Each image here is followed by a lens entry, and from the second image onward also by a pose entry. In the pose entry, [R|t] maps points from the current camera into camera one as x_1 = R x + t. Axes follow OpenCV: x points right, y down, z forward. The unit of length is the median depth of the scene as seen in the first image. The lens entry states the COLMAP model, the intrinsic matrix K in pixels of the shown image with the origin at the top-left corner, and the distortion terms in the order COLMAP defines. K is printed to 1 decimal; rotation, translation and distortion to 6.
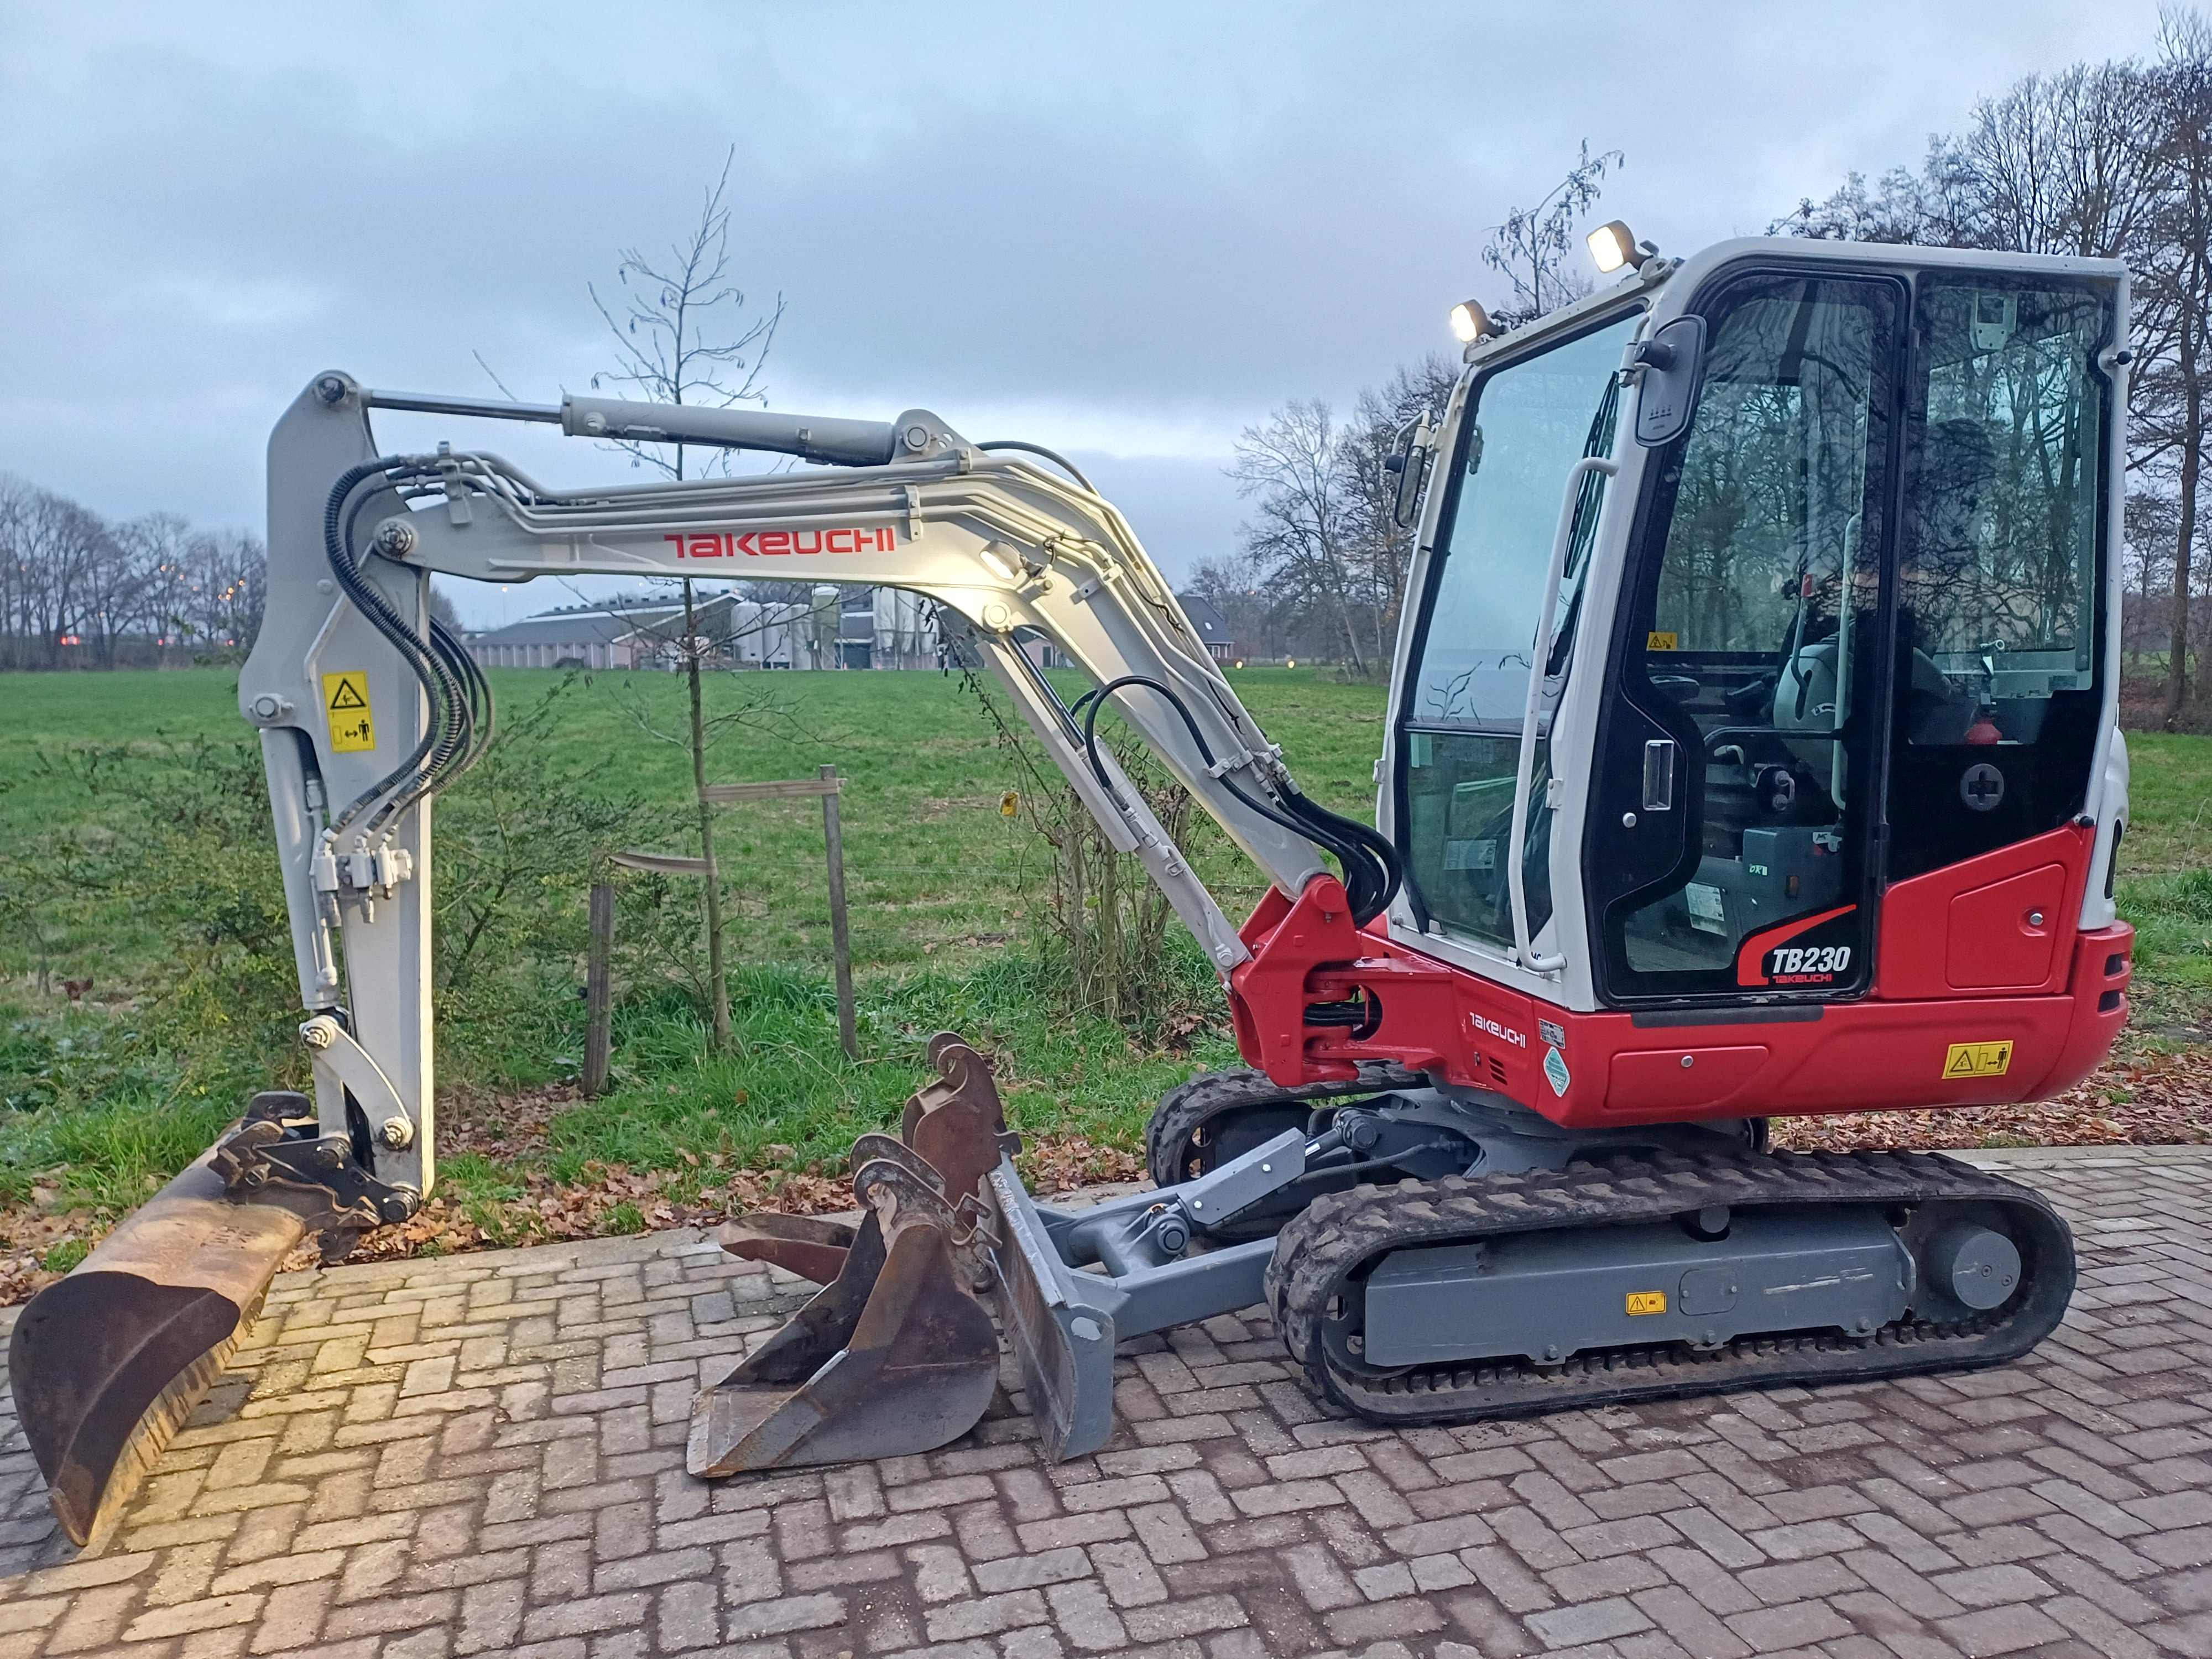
lens RADIAL K [[1609.5, 0, 1125.0], [0, 1609.5, 851.0], [0, 0, 1]] dist [0.046909, -0.019973]
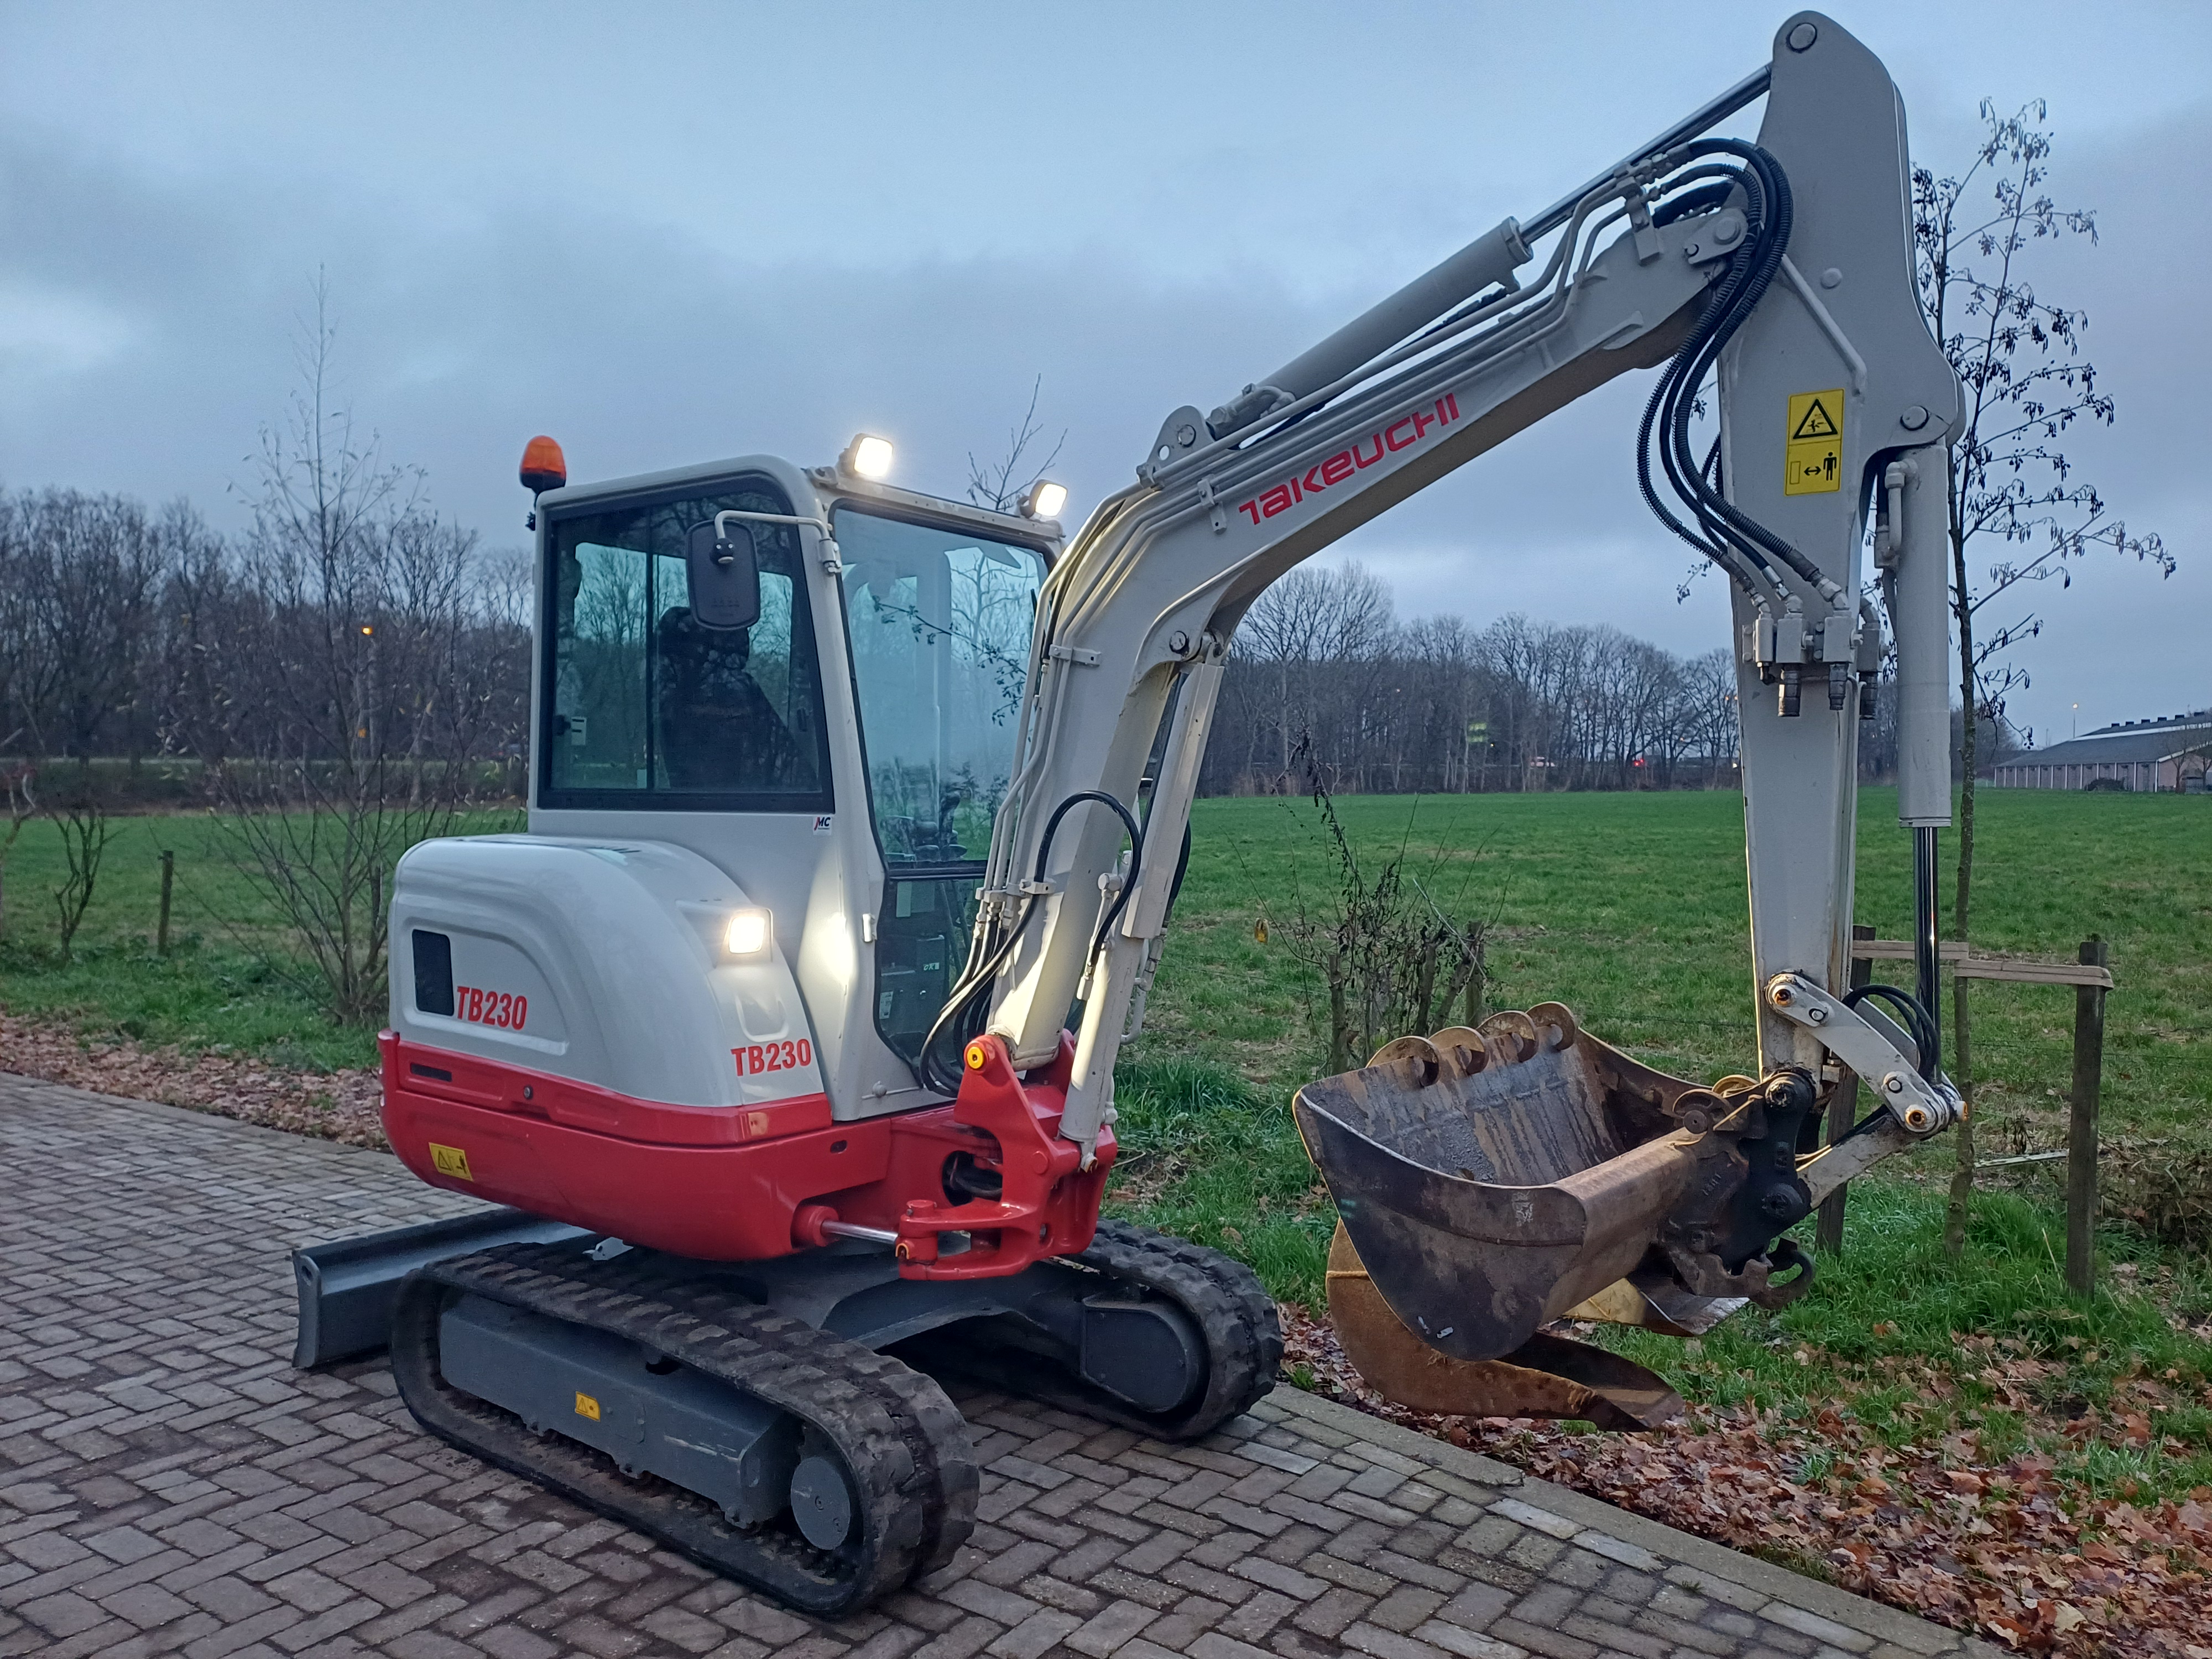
lens RADIAL K [[1610.0, 0, 1134.6], [0, 1610.0, 893.0], [0, 0, 1]] dist [0.051721, -0.024021]
pose [[0.628185, 0.060168, -0.775734, 1.336241], [-0.097324, 0.995251, -0.001618, -0.087666], [0.771953, 0.076513, 0.631058, 0.572770]]
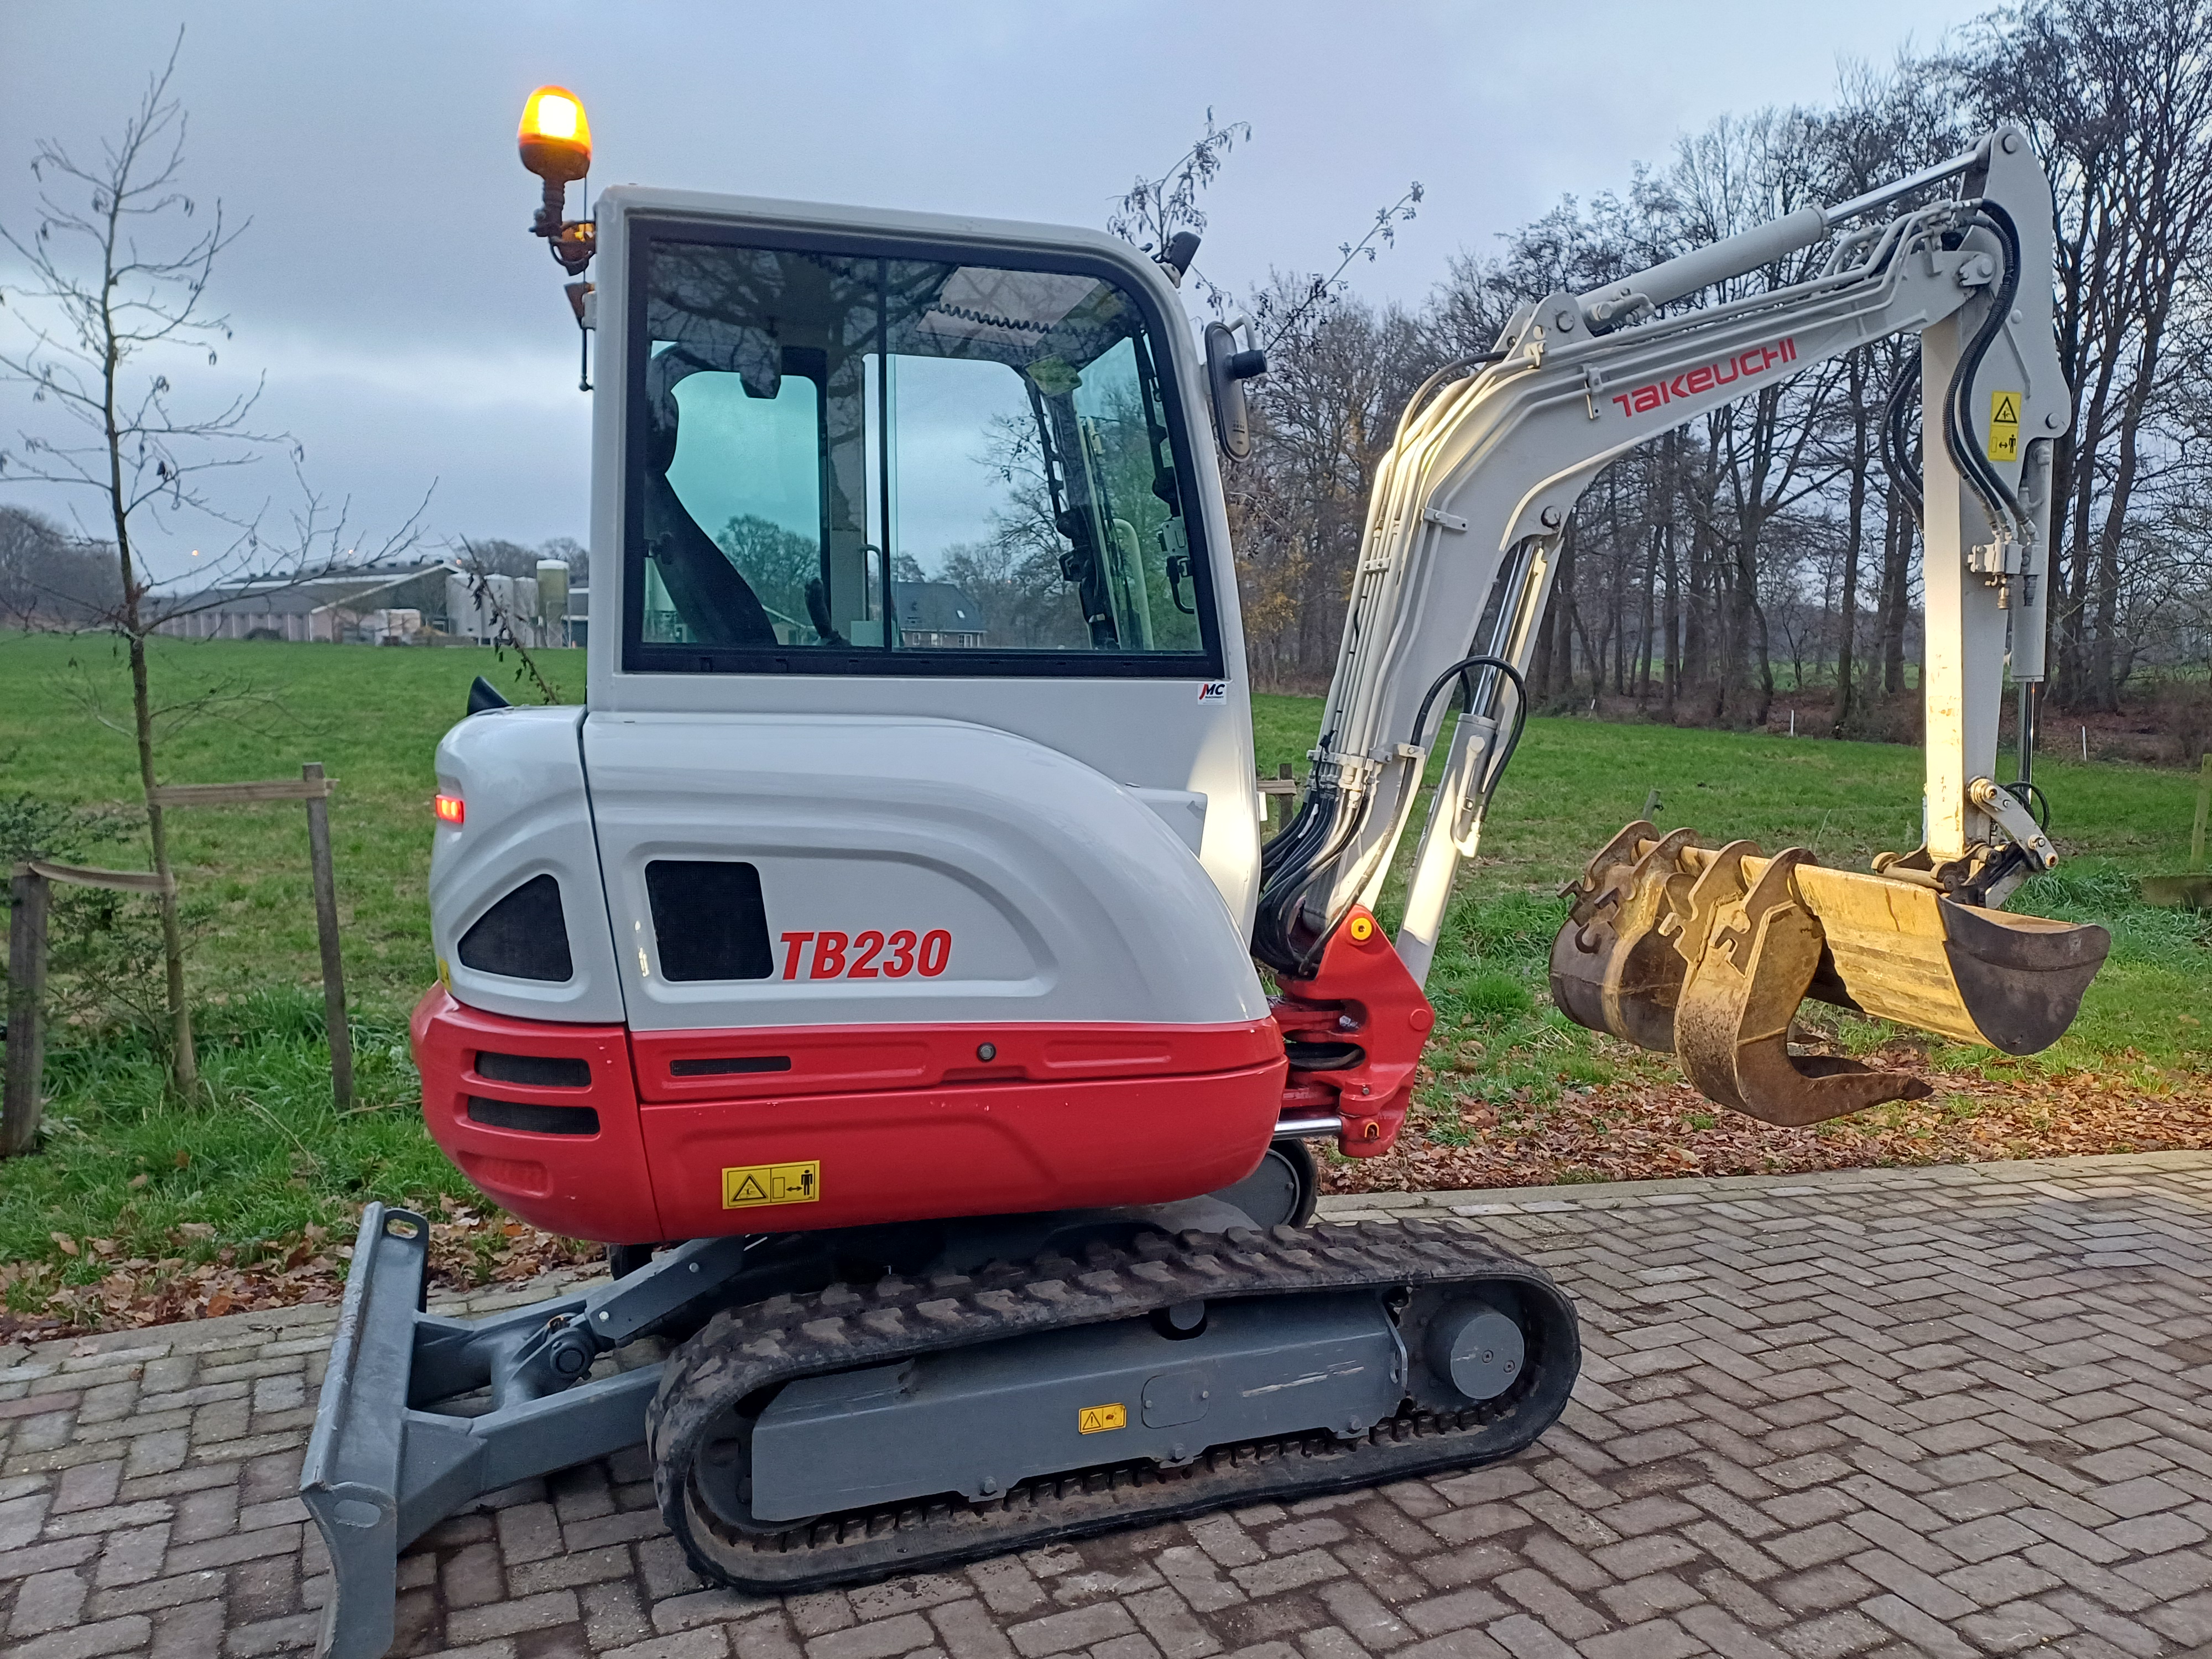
lens RADIAL K [[1614.1, 0, 1121.1], [0, 1614.1, 854.1], [0, 0, 1]] dist [0.063424, -0.051316]
pose [[0.989076, 0.004662, 0.147336, 0.201223], [-0.005857, 0.999953, 0.007680, -0.026618], [-0.147293, -0.008459, 0.989057, 0.148002]]
